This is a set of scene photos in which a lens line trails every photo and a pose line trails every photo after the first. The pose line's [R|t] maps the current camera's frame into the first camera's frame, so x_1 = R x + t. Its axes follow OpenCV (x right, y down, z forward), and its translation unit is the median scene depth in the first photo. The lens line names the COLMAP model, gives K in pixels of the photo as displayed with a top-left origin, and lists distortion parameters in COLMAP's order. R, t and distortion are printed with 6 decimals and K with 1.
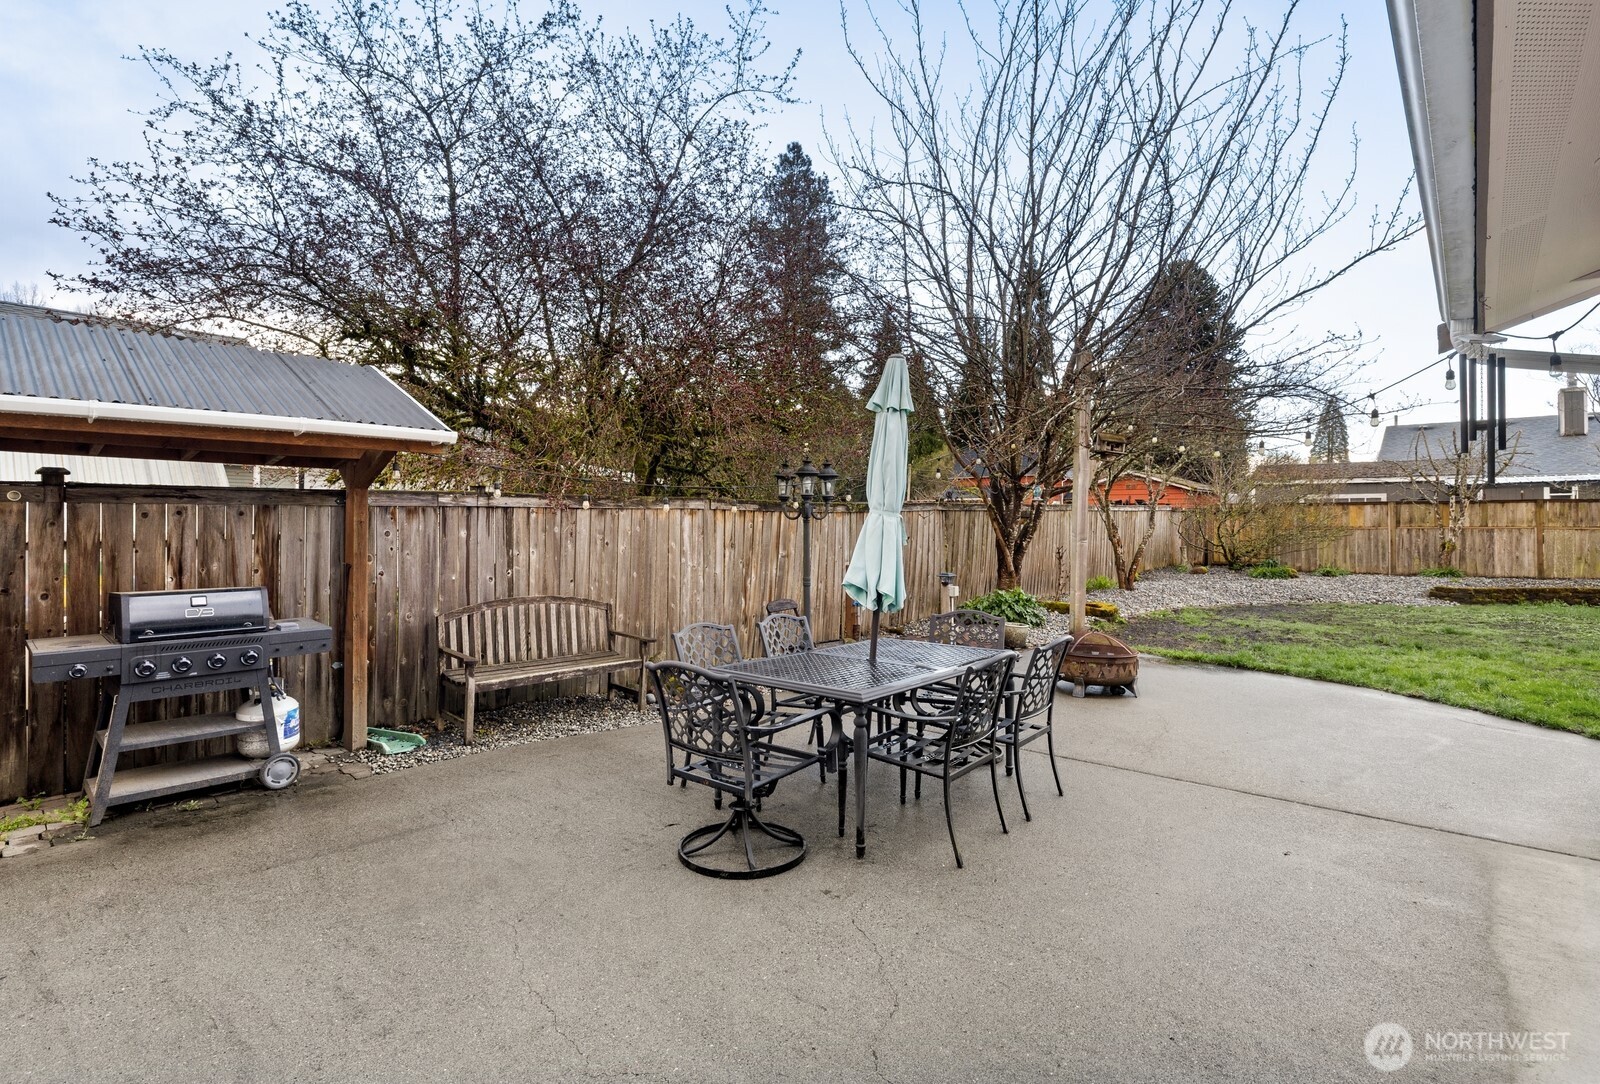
lens RADIAL K [[768.4, 0, 768.7], [0, 768.4, 527.5], [0, 0, 1]] dist [0.000596, 0.001093]
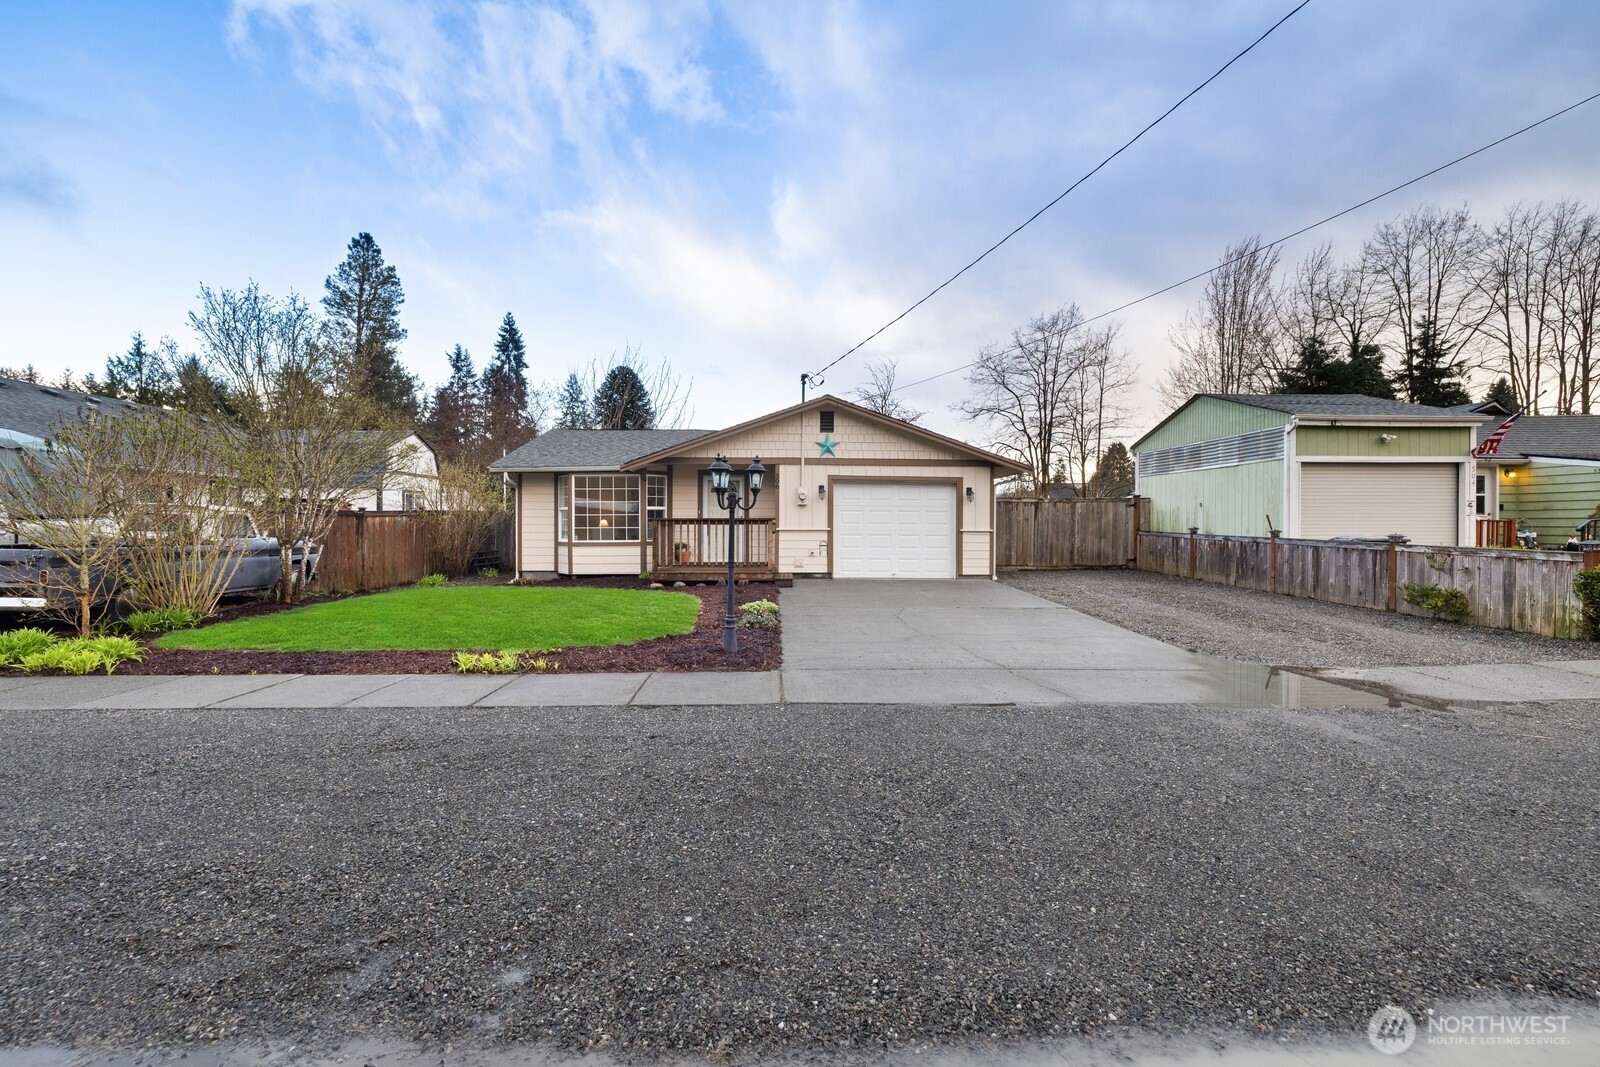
lens RADIAL K [[670.8, 0, 793.8], [0, 670.8, 528.9], [0, 0, 1]] dist [-0.001311, -0.000414]
pose [[0.715233, 0.000714, 0.698886, -0.796511], [-0.004182, 0.999986, 0.003258, 0.021975], [-0.698873, -0.005254, 0.715226, -1.141125]]
